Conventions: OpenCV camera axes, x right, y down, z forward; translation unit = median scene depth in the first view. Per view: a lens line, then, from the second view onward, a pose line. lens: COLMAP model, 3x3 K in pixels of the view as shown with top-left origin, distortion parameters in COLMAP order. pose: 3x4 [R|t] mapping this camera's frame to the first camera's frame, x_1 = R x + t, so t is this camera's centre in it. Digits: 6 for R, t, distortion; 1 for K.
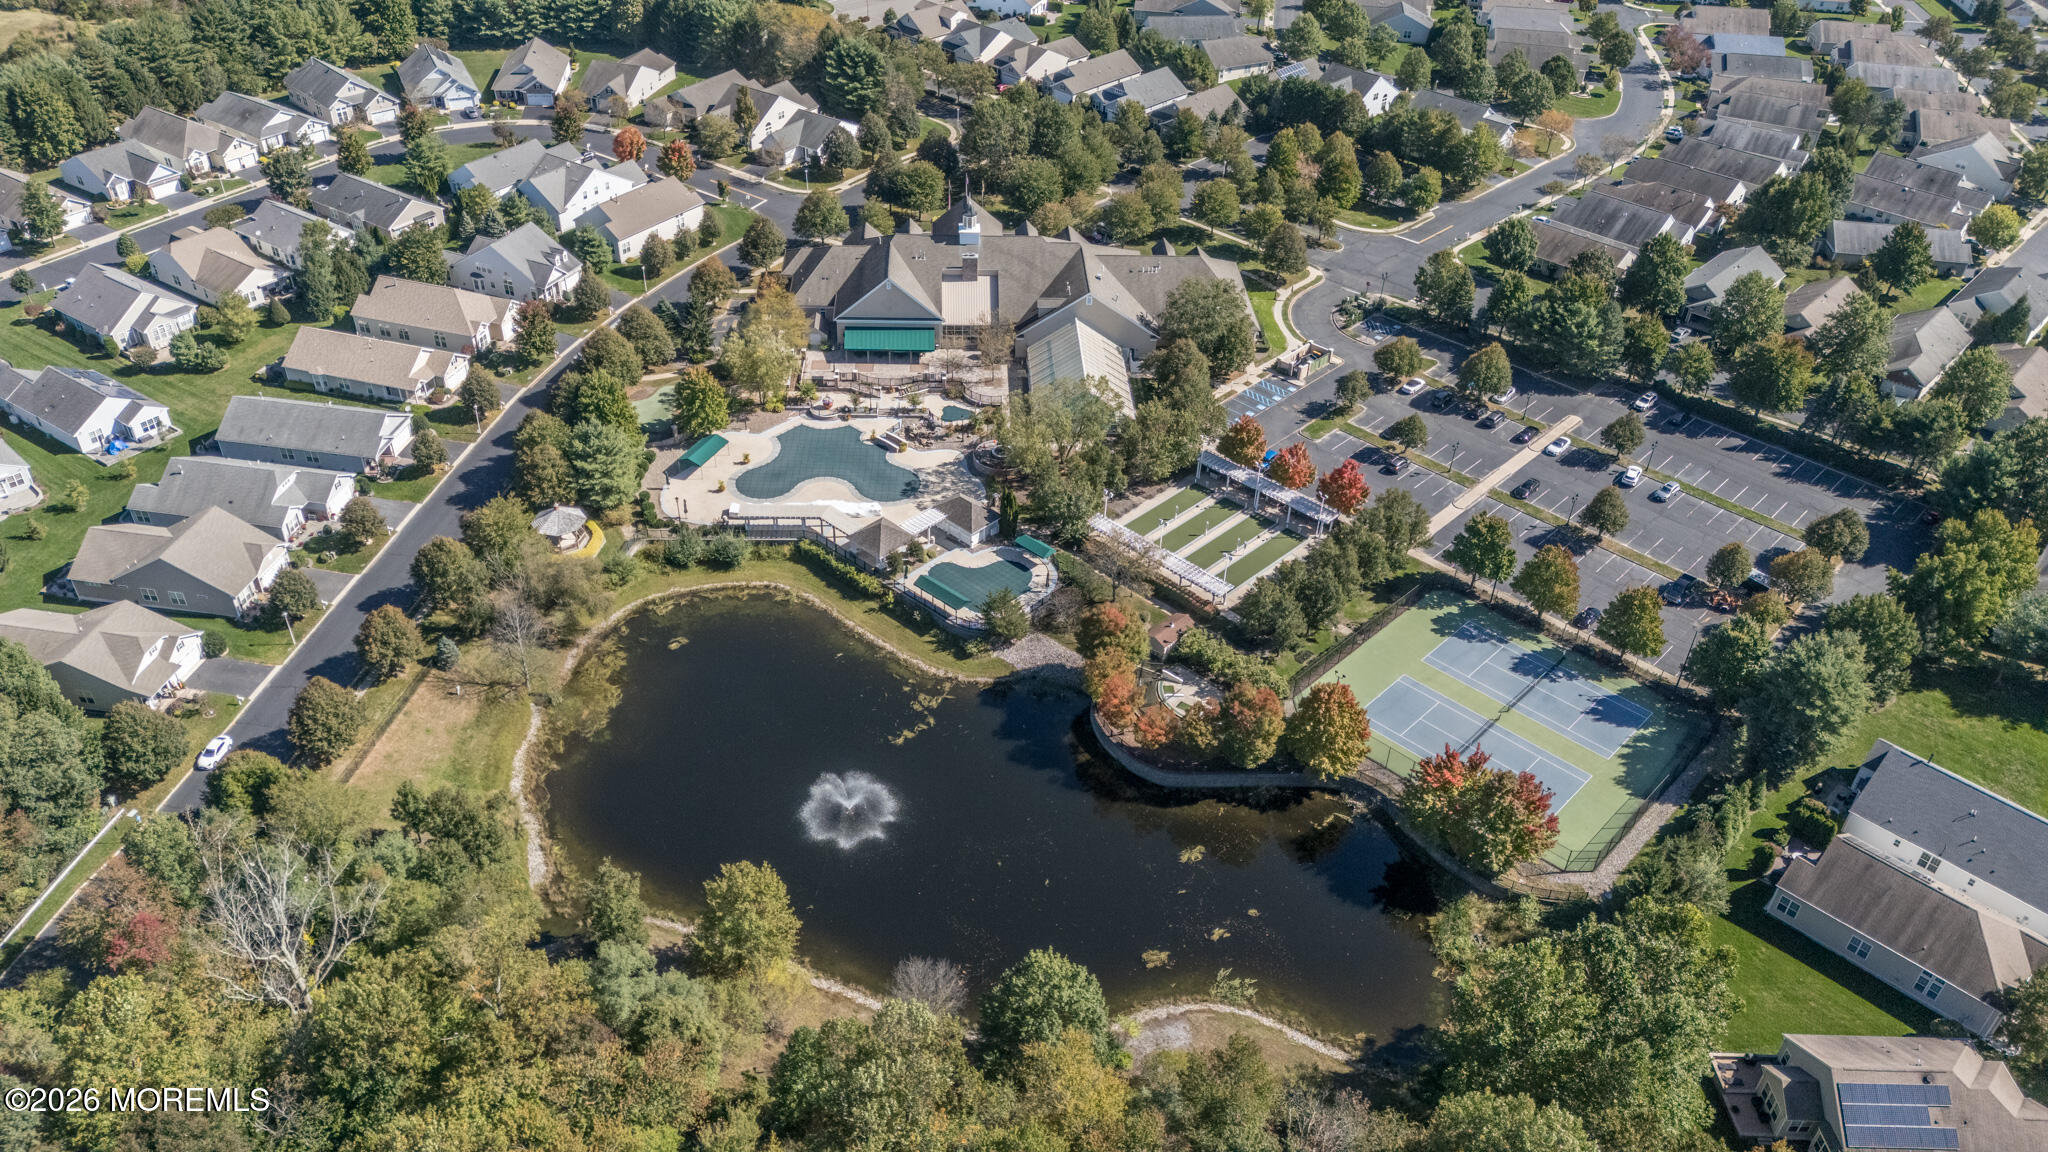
lens RADIAL K [[1497.7, 0, 1024.0], [0, 1497.7, 576.0], [0, 0, 1]] dist [0.068914, -0.068179]
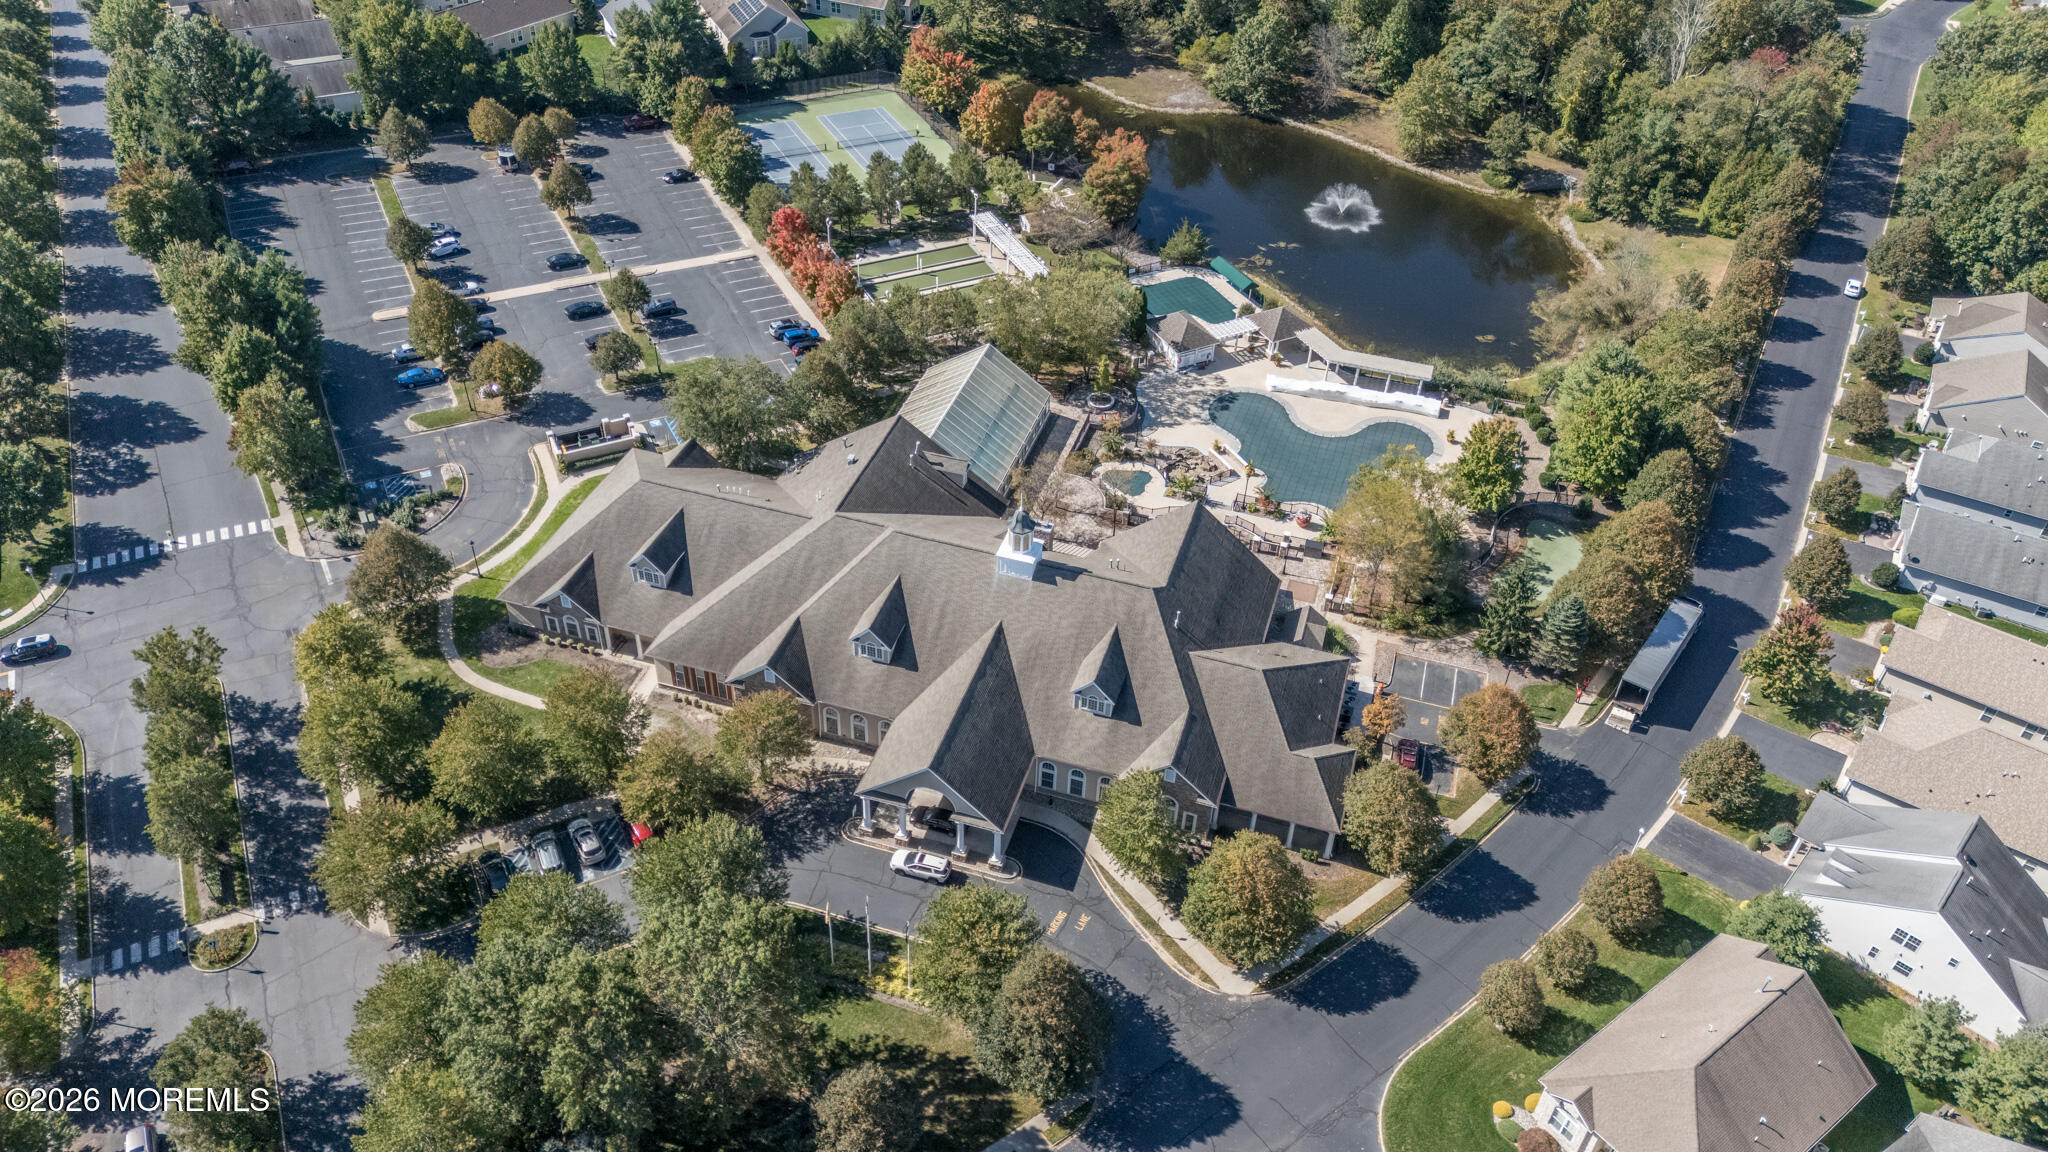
lens RADIAL K [[1497.7, 0, 1024.0], [0, 1497.7, 576.0], [0, 0, 1]] dist [0.068914, -0.068179]
pose [[-0.938668, -0.264485, 0.221247, -0.182346], [0.152811, 0.256120, 0.954490, -0.853085], [-0.309114, 0.929758, -0.199995, 1.296563]]
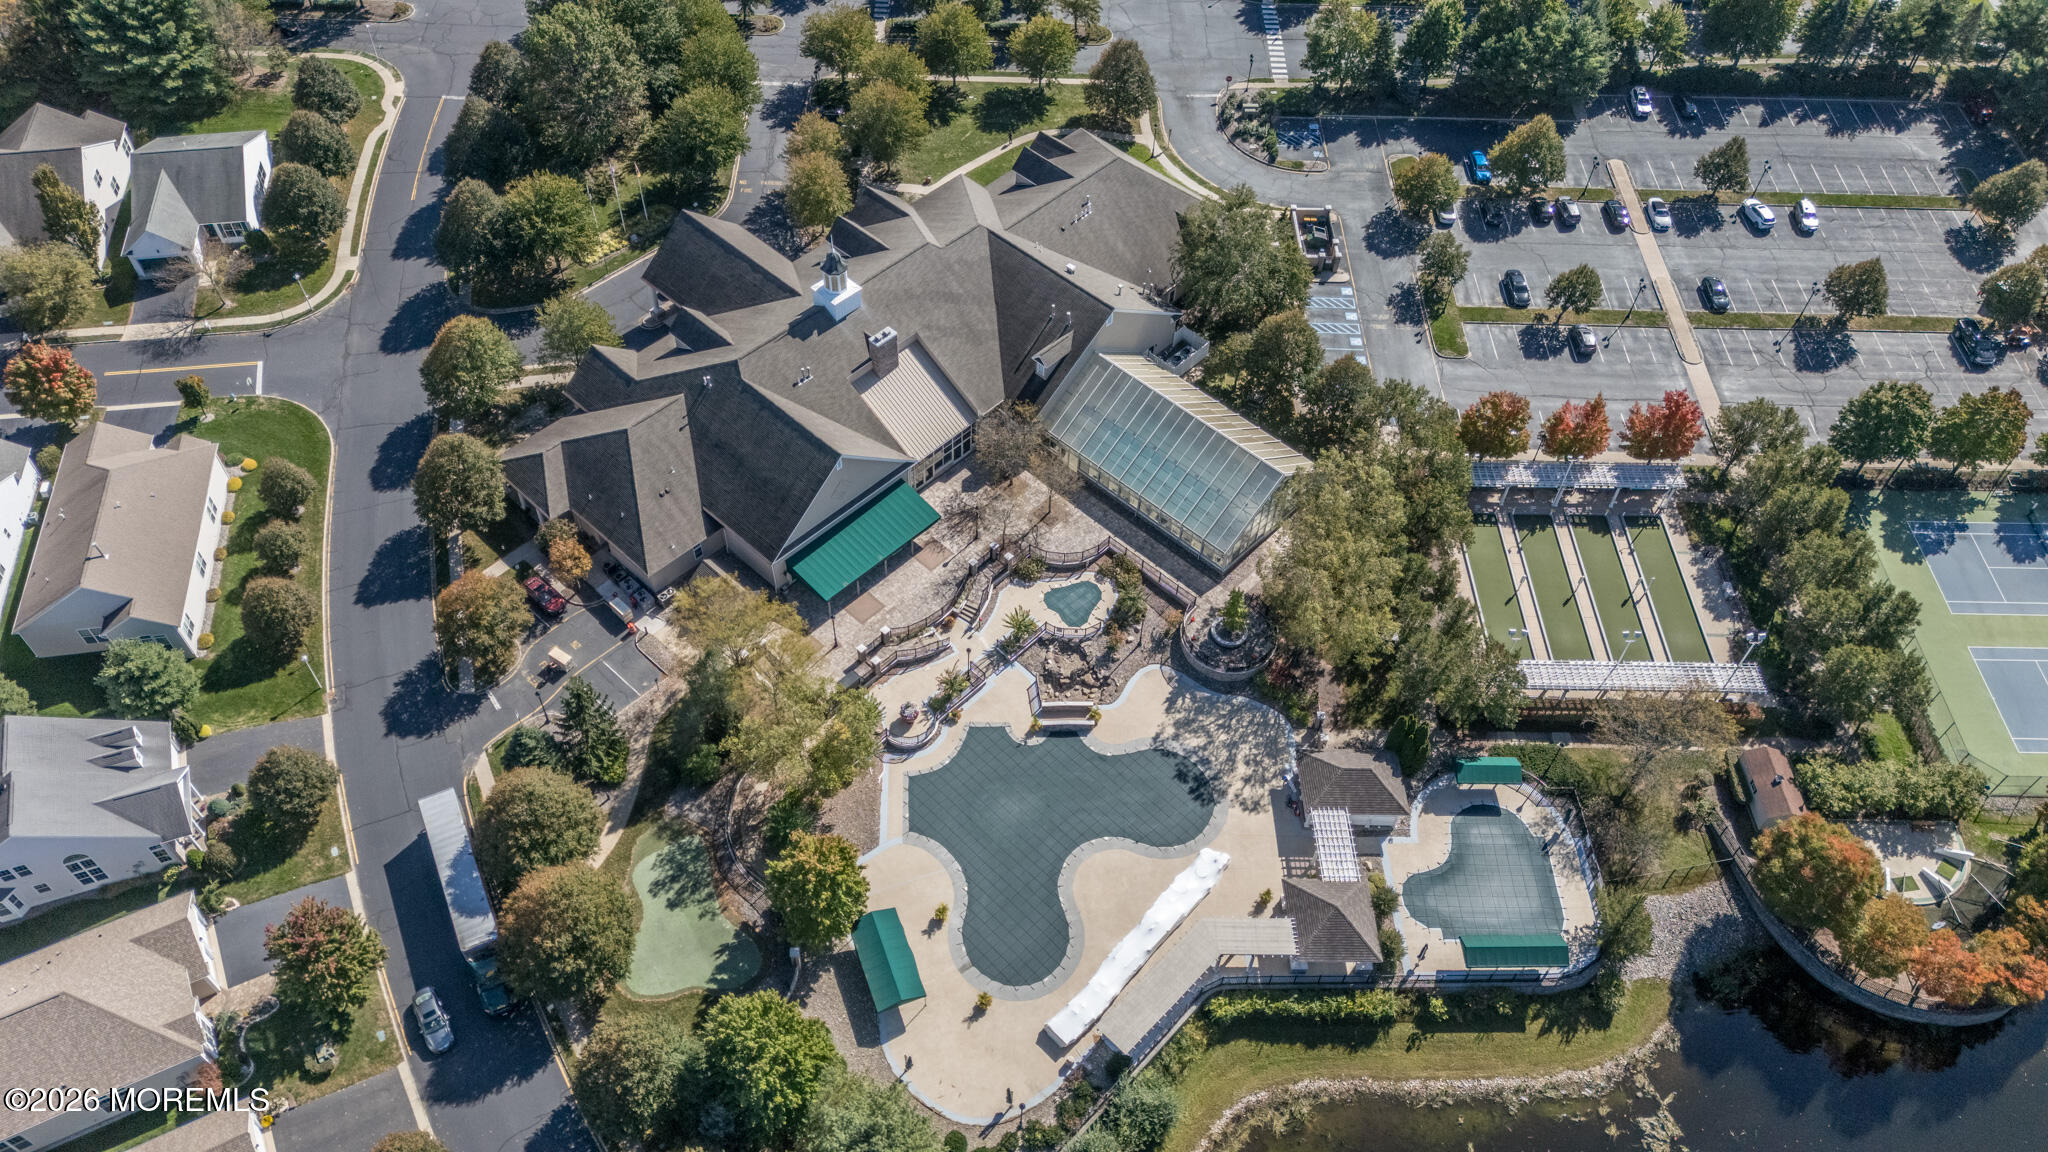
lens RADIAL K [[1497.7, 0, 1024.0], [0, 1497.7, 576.0], [0, 0, 1]] dist [0.068914, -0.068179]
pose [[0.720218, -0.545425, 0.428717, -0.335314], [0.406479, 0.832554, 0.376337, -0.378593], [-0.562193, -0.096780, 0.821324, 0.560592]]
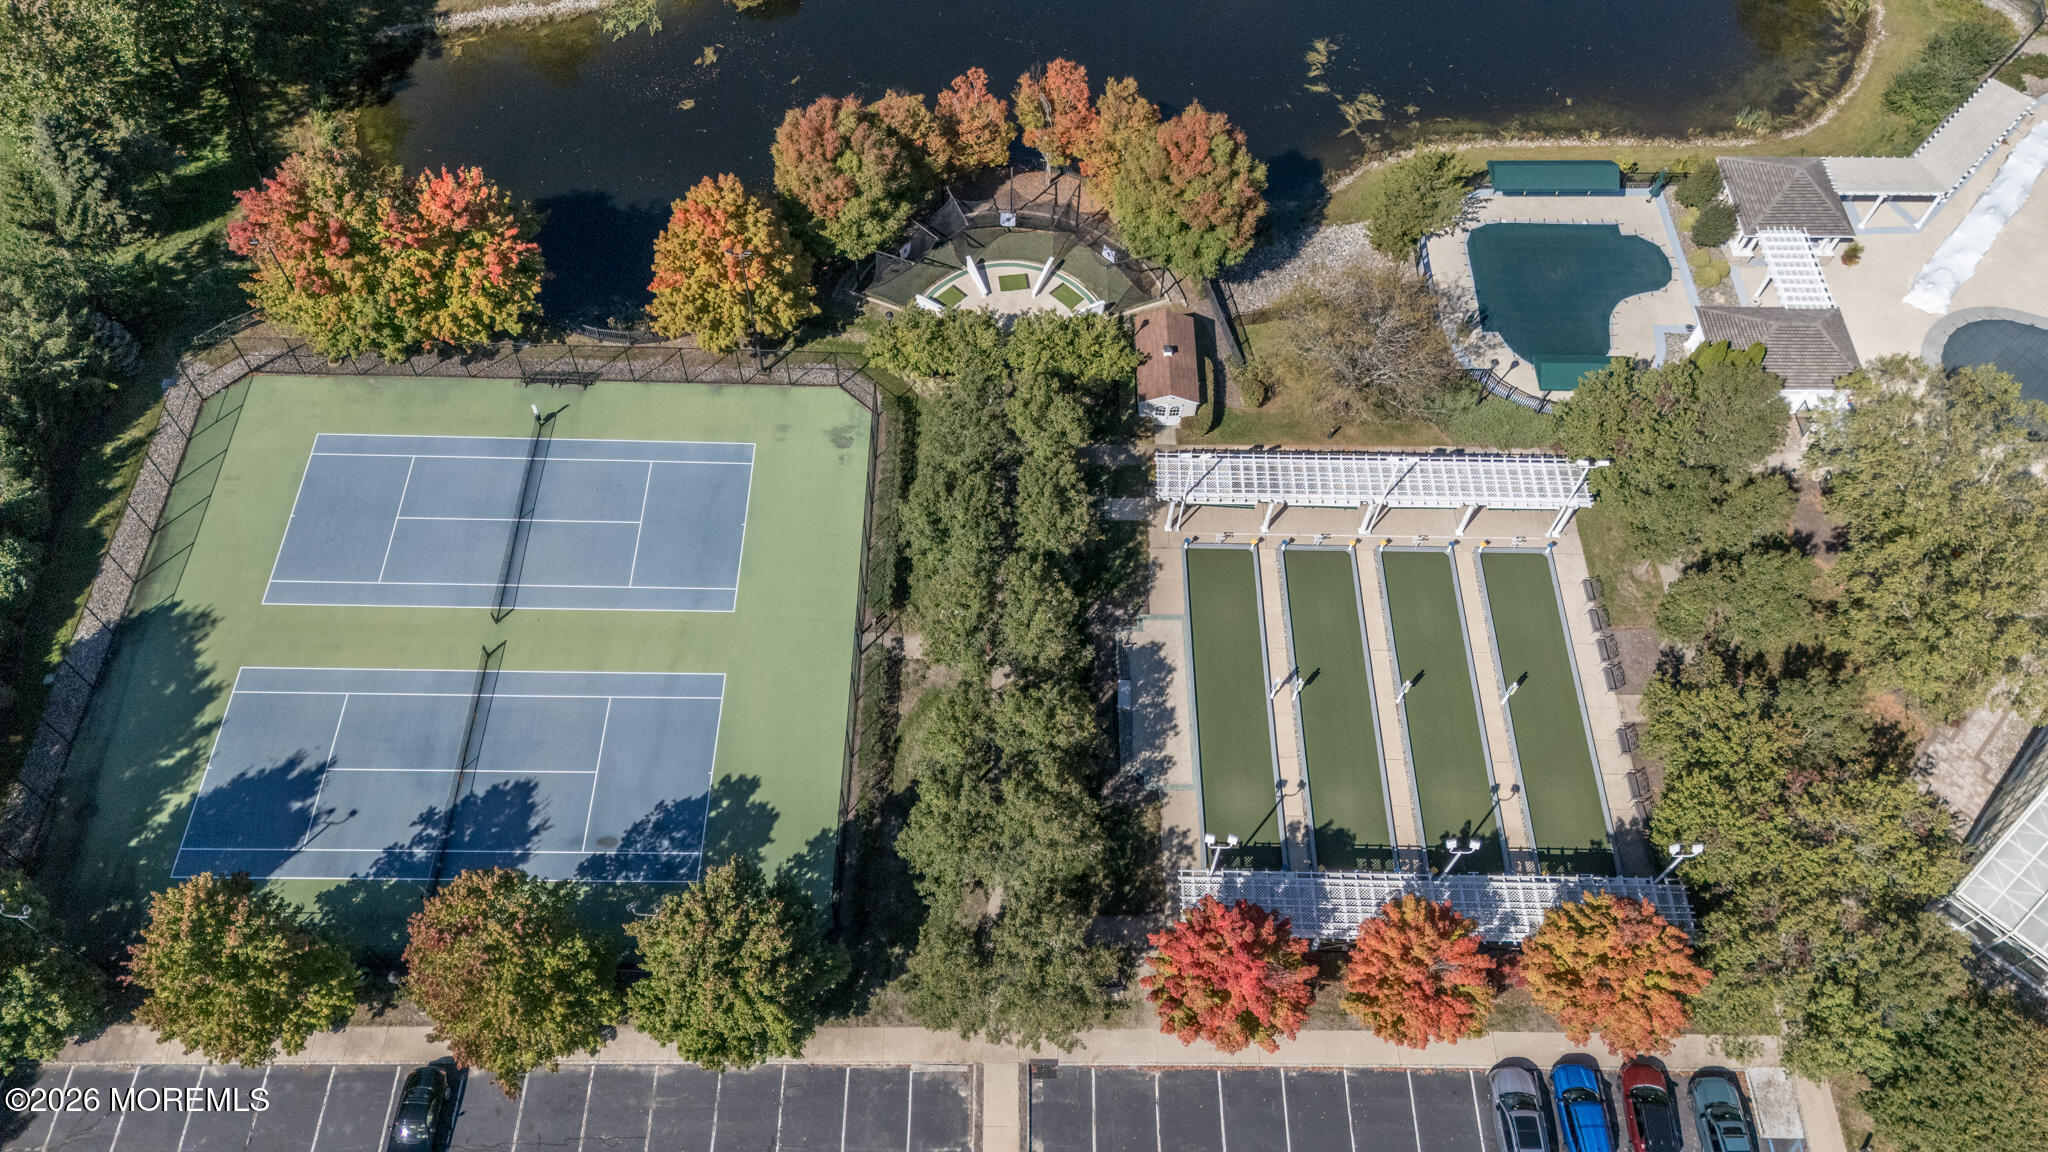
lens RADIAL K [[1502.0, 0, 1024.0], [0, 1502.0, 576.0], [0, 0, 1]] dist [0.062185, -0.073443]
pose [[-0.725668, 0.557108, -0.403778, 0.312885], [-0.444424, 0.068476, 0.893196, -0.313359], [0.525255, 0.827612, 0.197901, 0.822303]]
